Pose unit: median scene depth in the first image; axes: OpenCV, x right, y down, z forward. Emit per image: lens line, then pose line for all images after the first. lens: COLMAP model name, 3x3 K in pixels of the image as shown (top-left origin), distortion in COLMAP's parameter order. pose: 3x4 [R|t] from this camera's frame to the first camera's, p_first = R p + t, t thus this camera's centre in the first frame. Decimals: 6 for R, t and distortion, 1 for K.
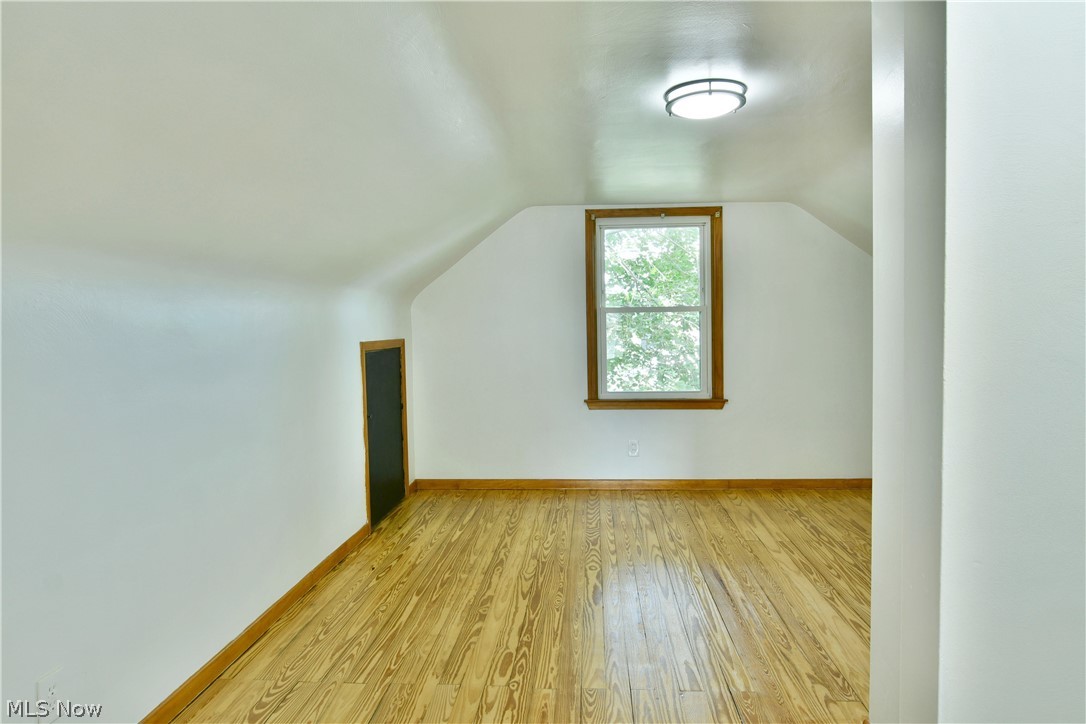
lens RADIAL K [[656.4, 0, 547.1], [0, 656.4, 357.6], [0, 0, 1]] dist [-0.011218, -0.005503]
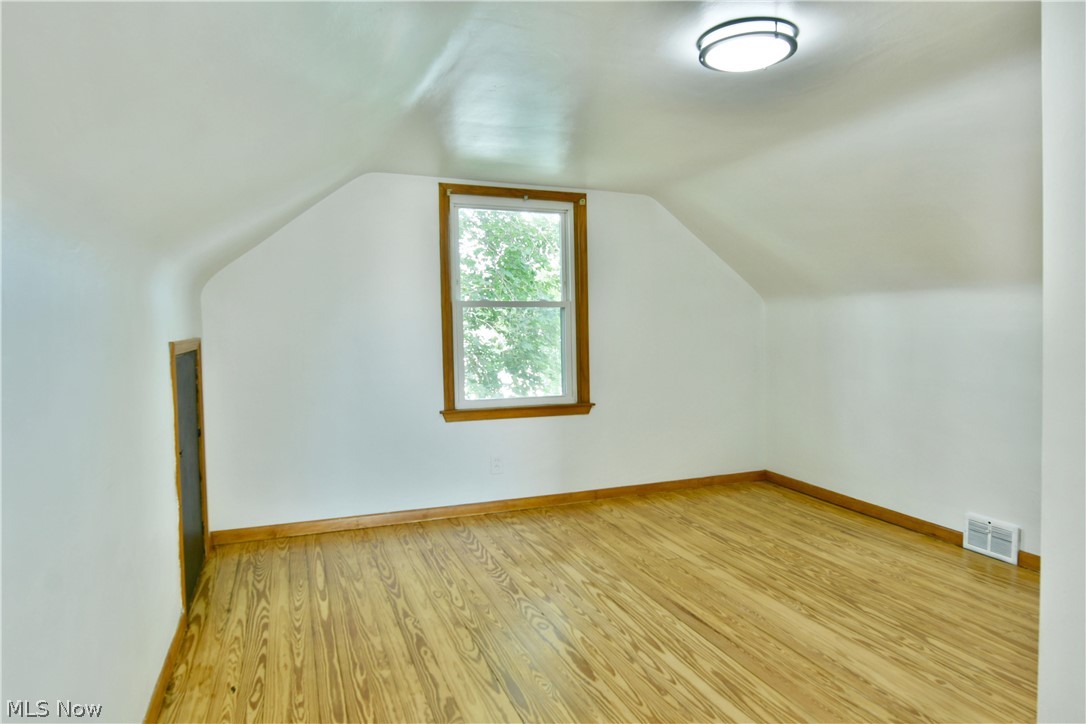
lens RADIAL K [[656.4, 0, 547.1], [0, 656.4, 357.6], [0, 0, 1]] dist [-0.011218, -0.005503]
pose [[0.901330, -0.013750, 0.432915, -0.226377], [0.013658, 0.999901, 0.003324, -0.005680], [-0.432918, 0.002917, 0.901429, 0.241048]]
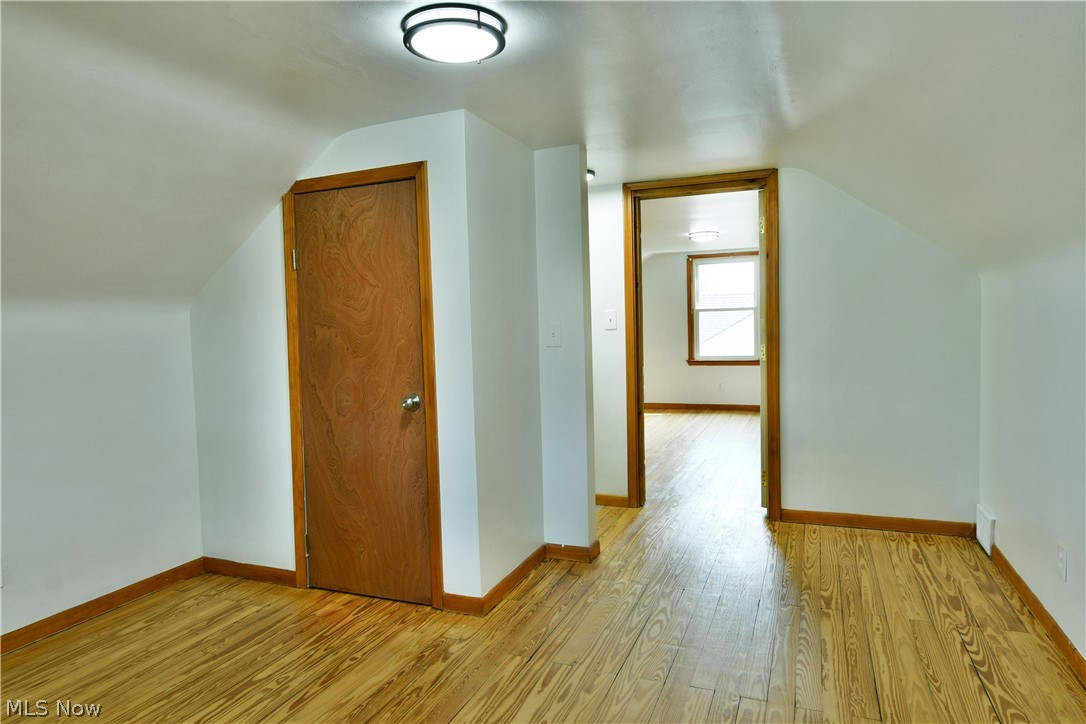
lens RADIAL K [[656.4, 0, 547.1], [0, 656.4, 357.6], [0, 0, 1]] dist [-0.011218, -0.005503]
pose [[-0.949859, 0.029062, 0.311324, -0.058518], [0.059020, 0.994438, 0.087239, -0.048723], [-0.307056, 0.101239, -0.946291, 1.109490]]
